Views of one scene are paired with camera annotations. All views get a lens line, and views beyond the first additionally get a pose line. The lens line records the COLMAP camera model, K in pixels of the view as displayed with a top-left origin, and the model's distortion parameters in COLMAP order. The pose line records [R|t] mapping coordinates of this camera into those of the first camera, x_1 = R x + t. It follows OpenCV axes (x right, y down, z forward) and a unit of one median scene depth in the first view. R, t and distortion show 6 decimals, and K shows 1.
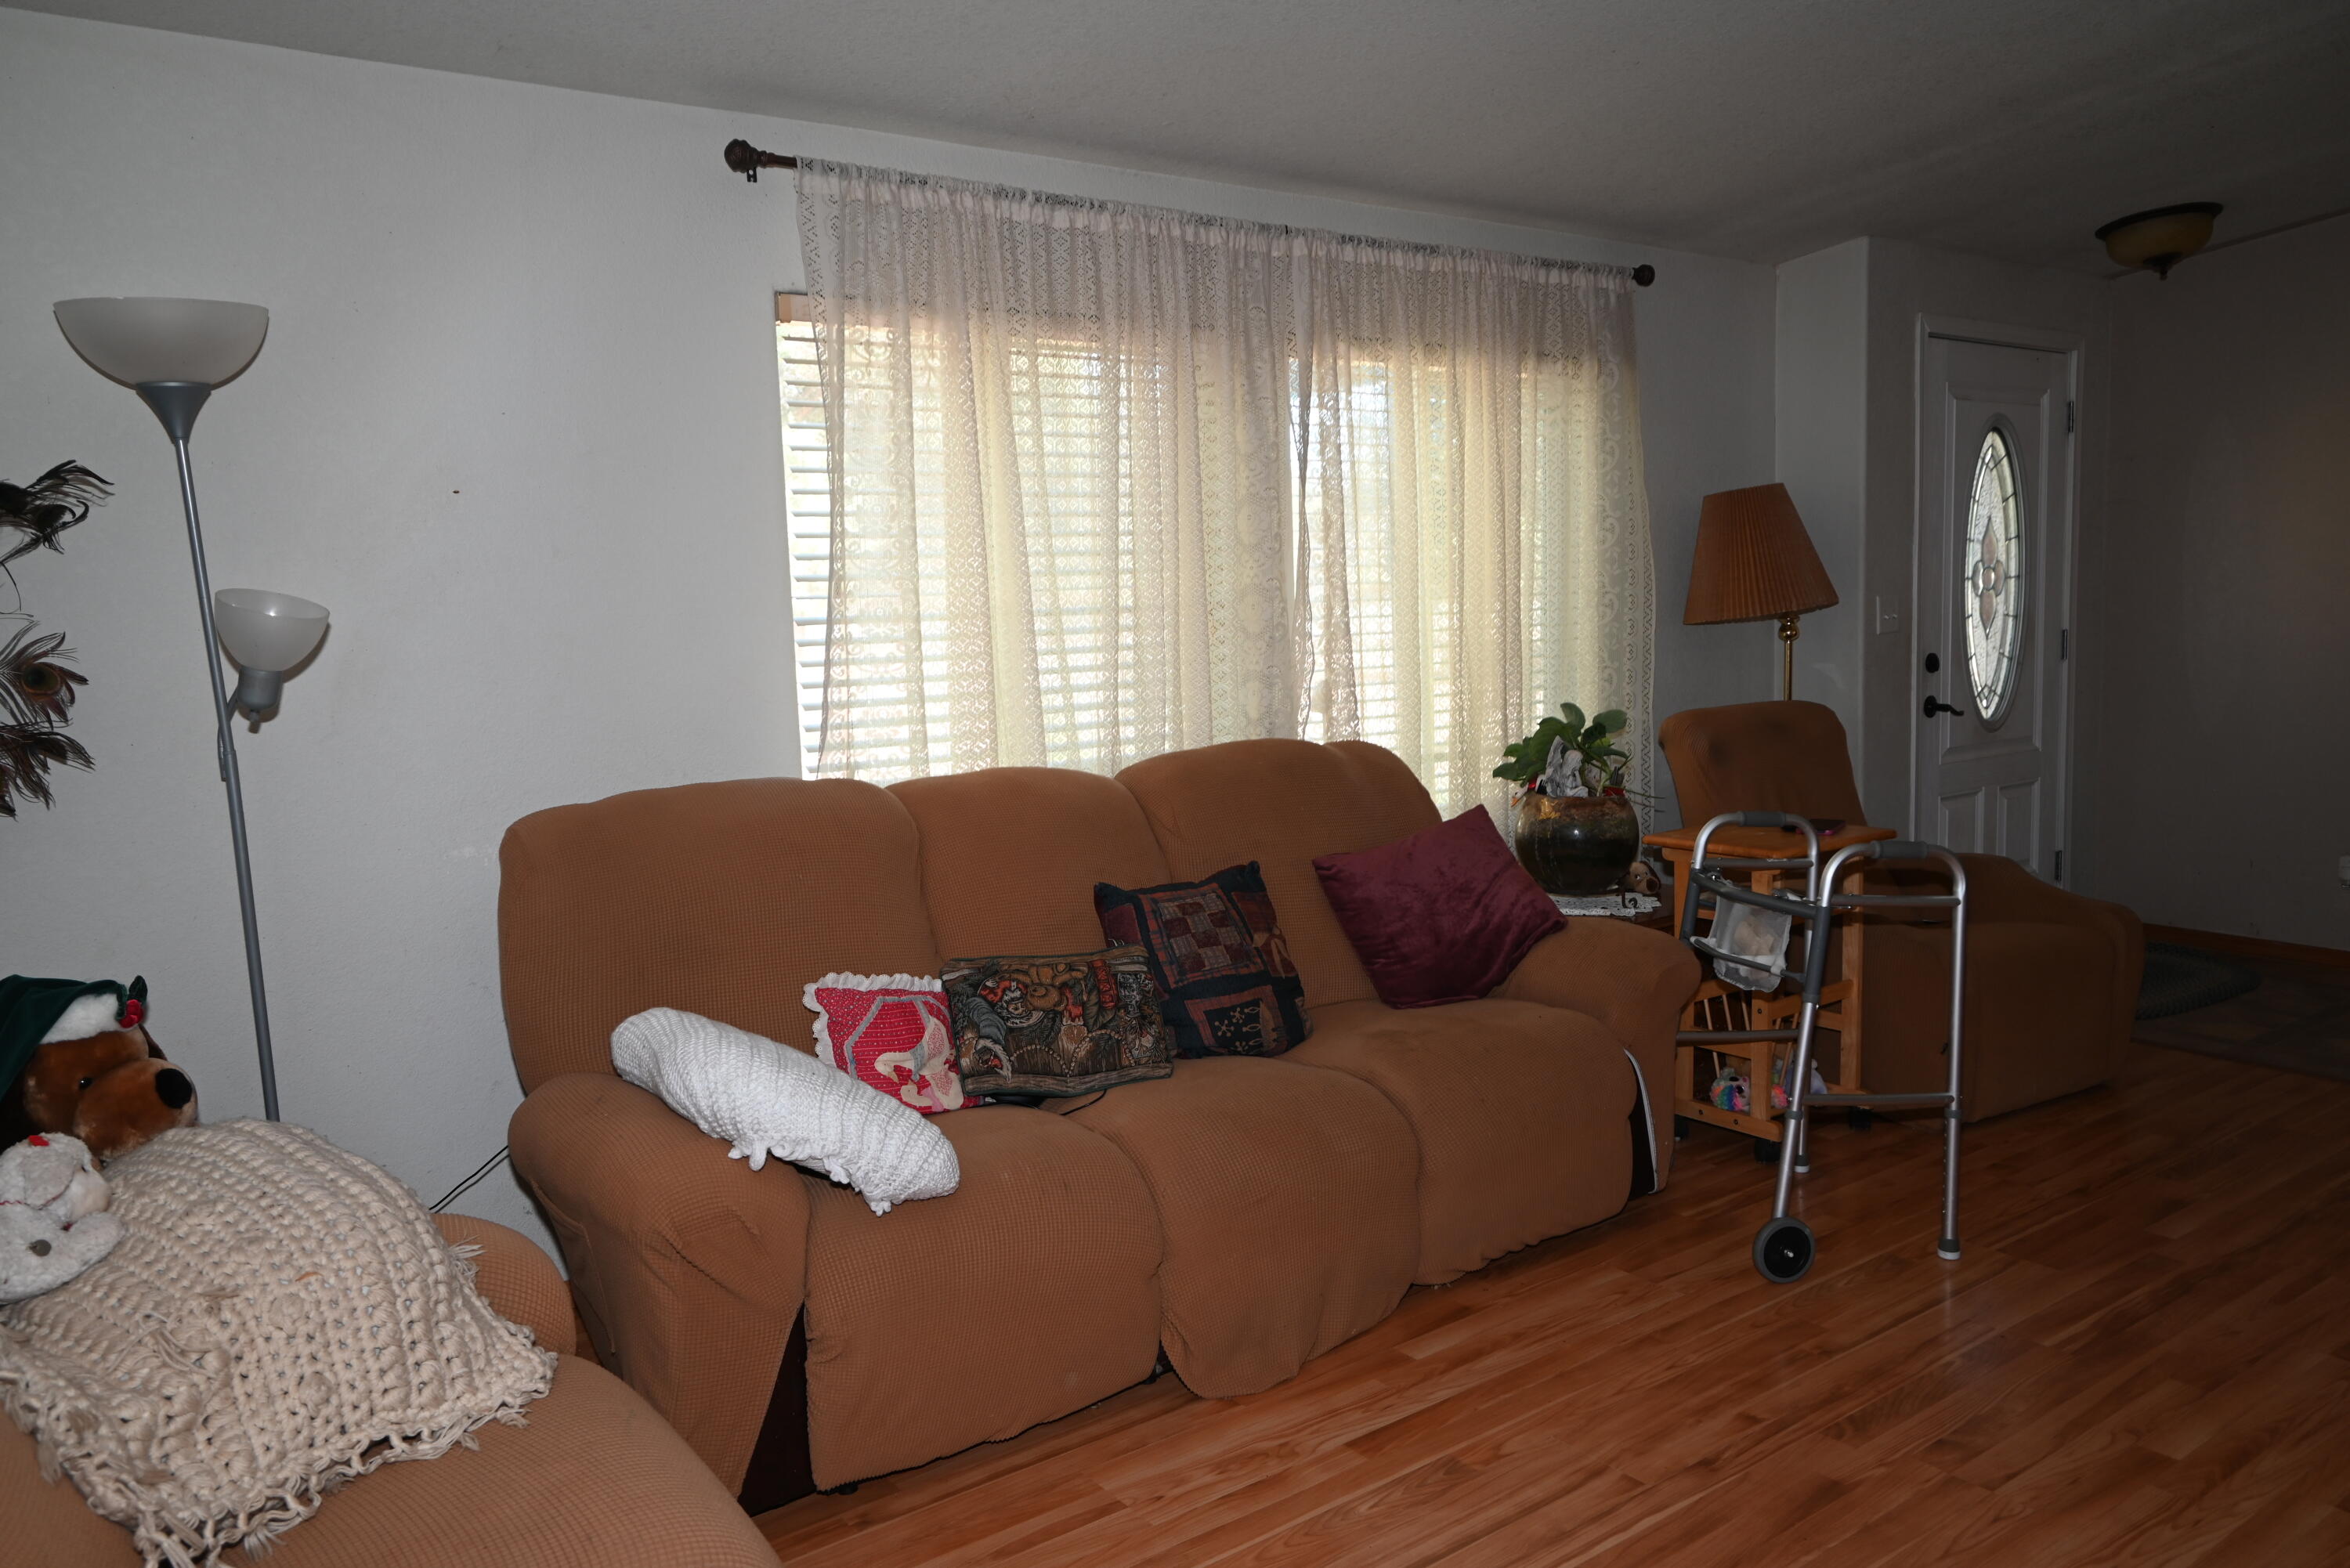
lens RADIAL K [[1689.1, 0, 1176.3], [0, 1689.1, 773.2], [0, 0, 1]] dist [-0.005475, -0.004352]
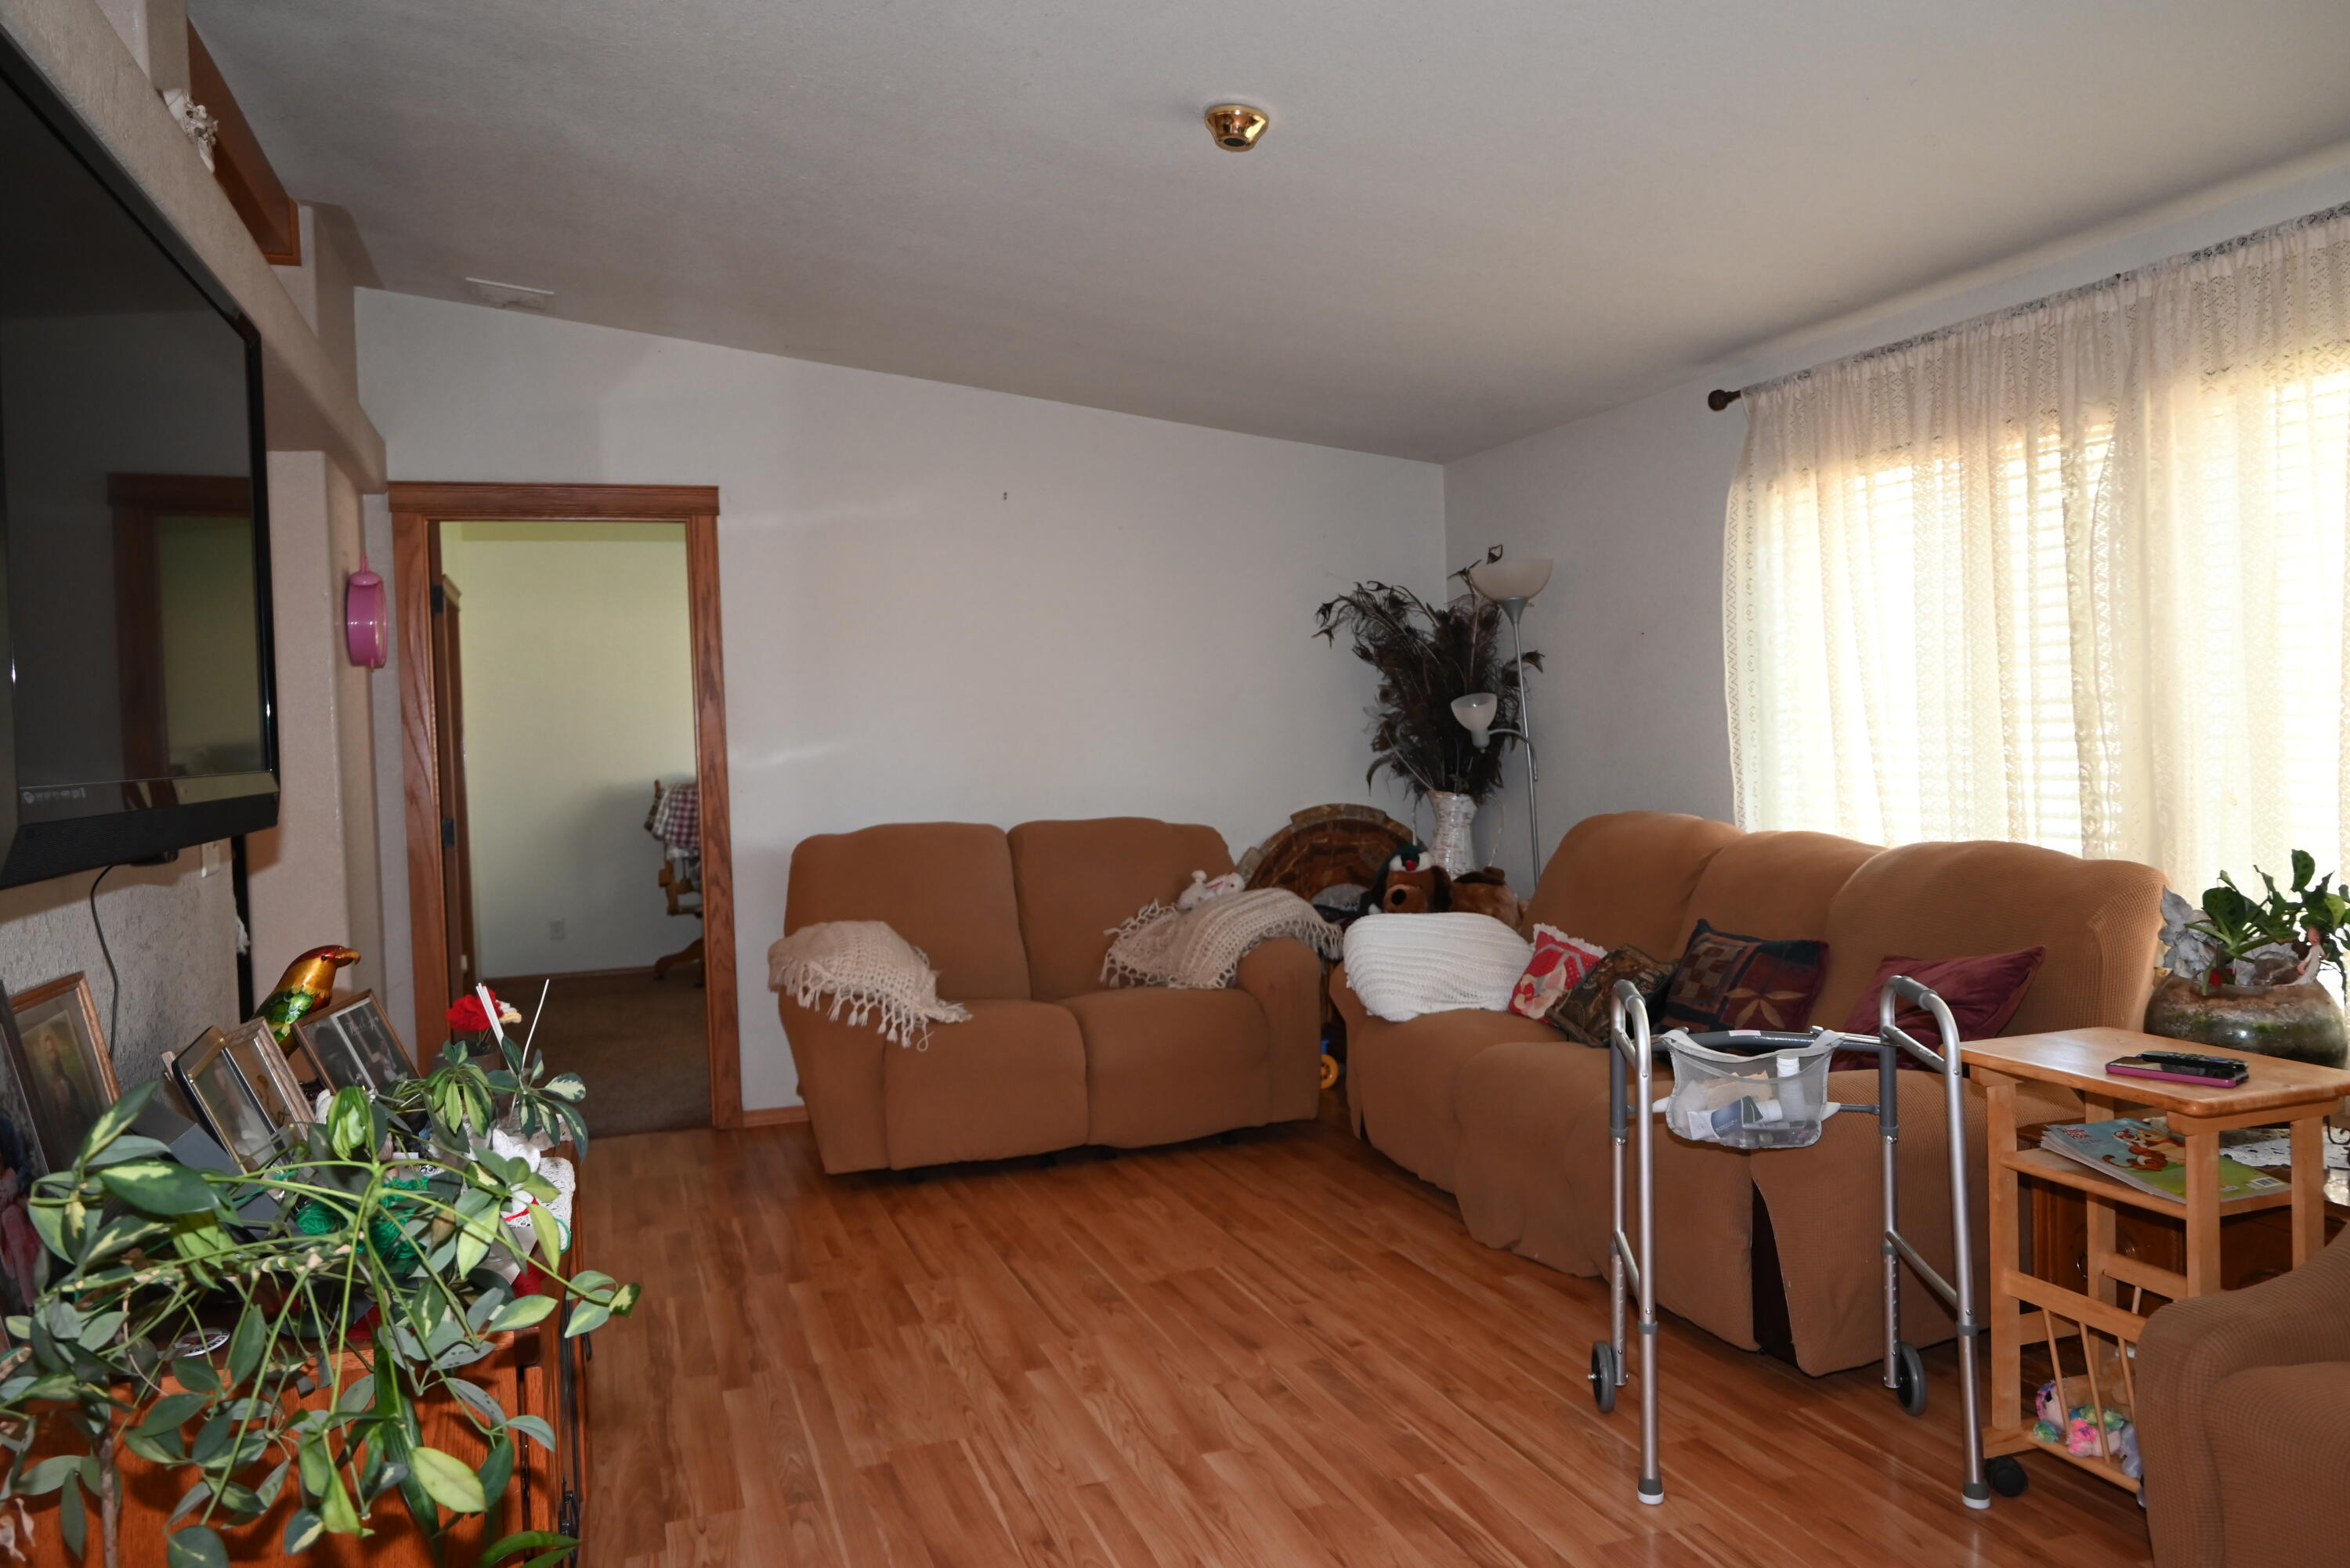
lens RADIAL K [[1689.1, 0, 1176.3], [0, 1689.1, 773.2], [0, 0, 1]] dist [-0.005475, -0.004352]
pose [[-0.296851, 0.068382, -0.952472, 1.549424], [-0.050003, 0.994951, 0.087016, -0.166706], [0.953614, 0.073457, -0.291933, 1.167346]]
